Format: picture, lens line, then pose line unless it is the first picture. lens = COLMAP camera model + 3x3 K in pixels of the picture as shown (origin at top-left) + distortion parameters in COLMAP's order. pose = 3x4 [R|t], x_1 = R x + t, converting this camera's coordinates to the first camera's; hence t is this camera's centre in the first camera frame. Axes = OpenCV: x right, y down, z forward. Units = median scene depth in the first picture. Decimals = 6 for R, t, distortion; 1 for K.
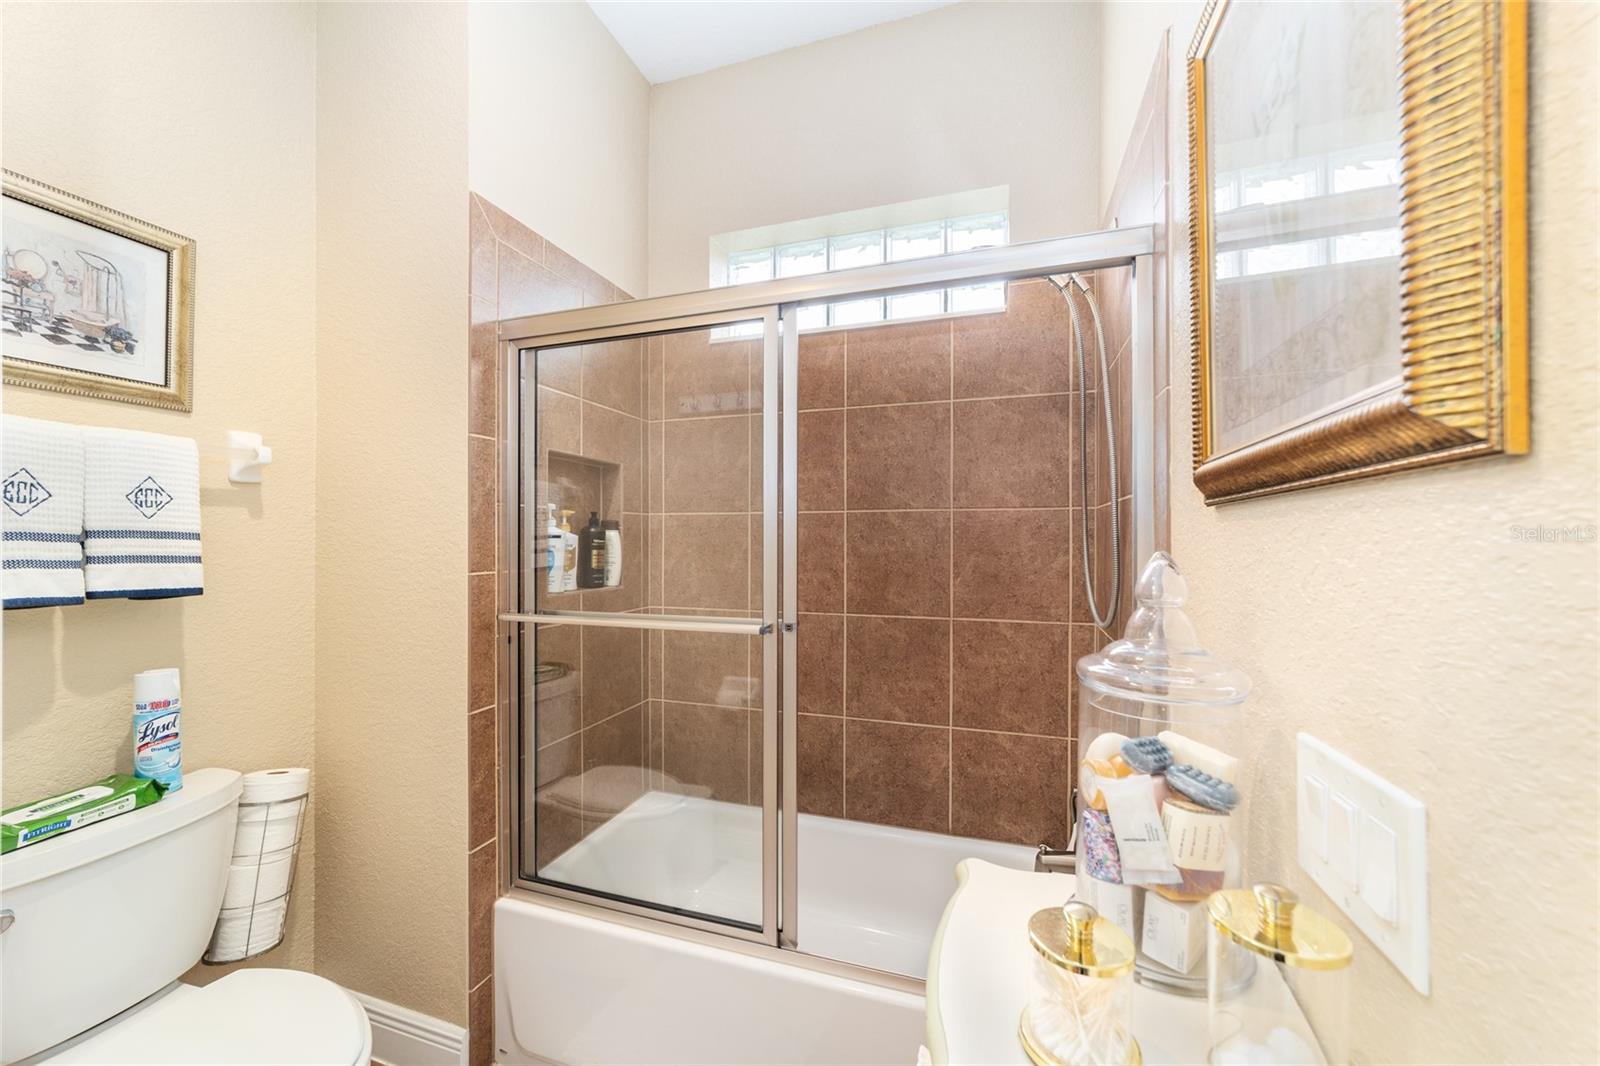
lens RADIAL K [[615.6, 0, 796.0], [0, 615.6, 537.2], [0, 0, 1]] dist [-0.011329, 0.006797]
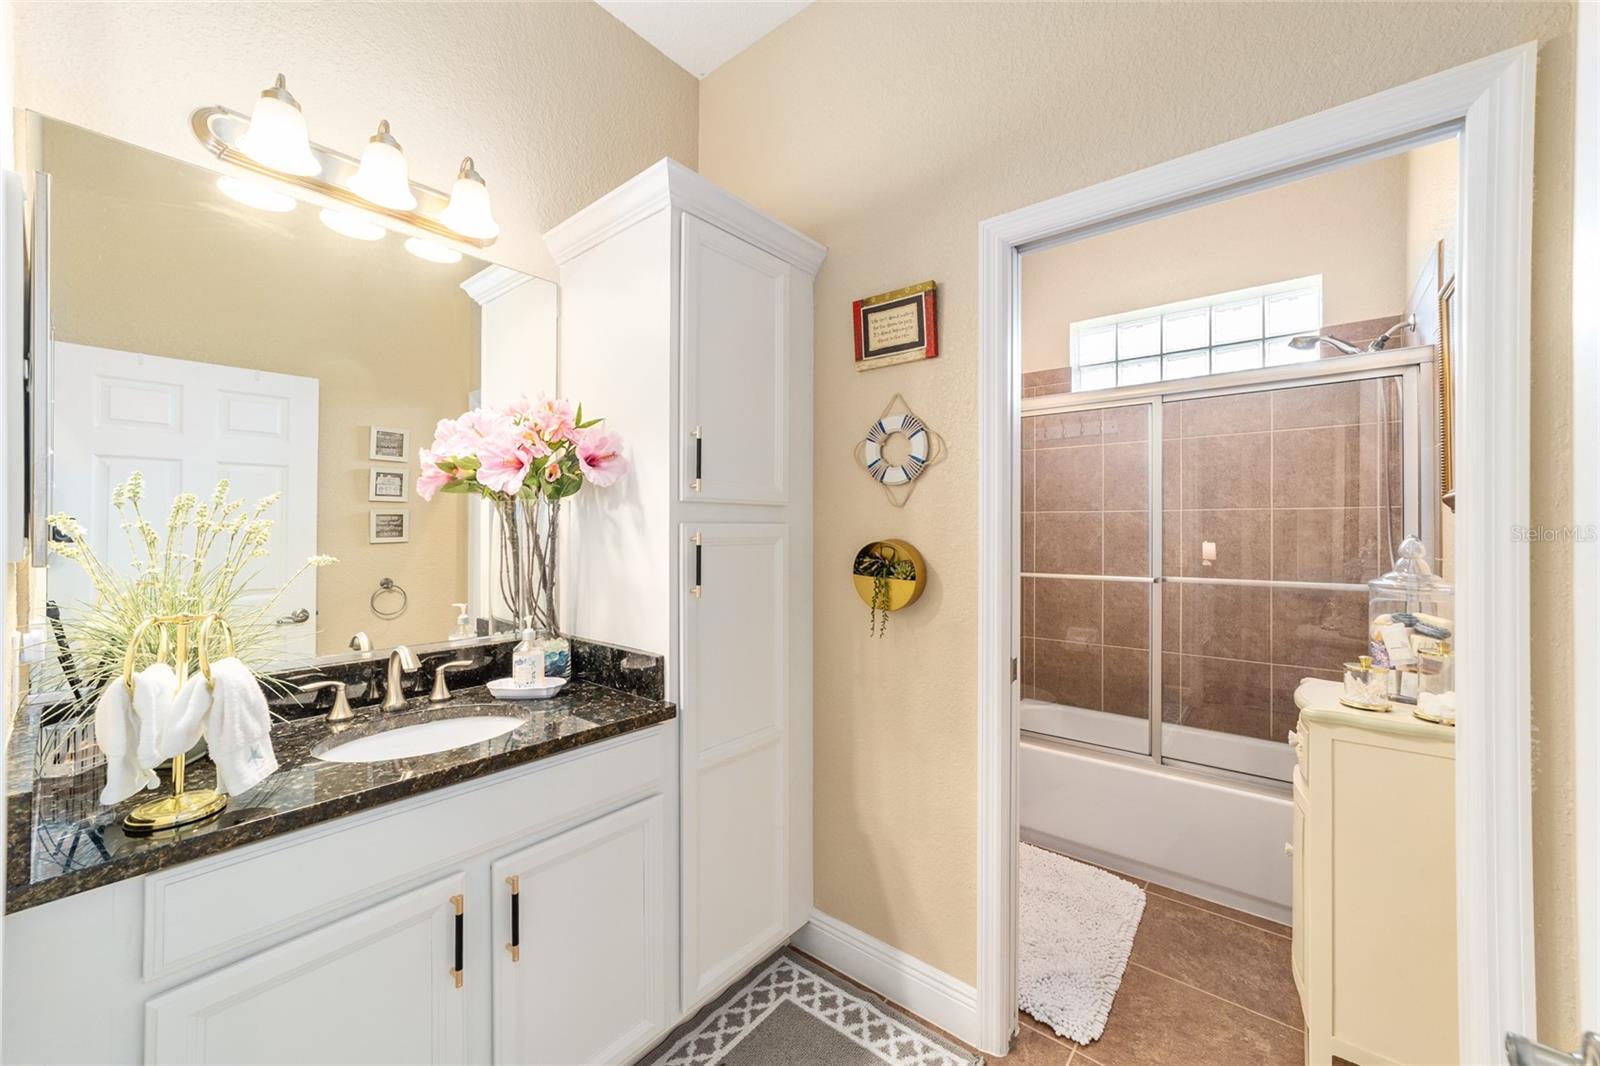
lens RADIAL K [[615.6, 0, 801.4], [0, 615.6, 525.5], [0, 0, 1]] dist [-0.011329, 0.006797]
pose [[0.937701, -0.000332, -0.347444, -0.668685], [-0.000719, 0.999996, -0.002896, -0.002492], [0.347444, 0.002966, 0.937696, -1.713277]]
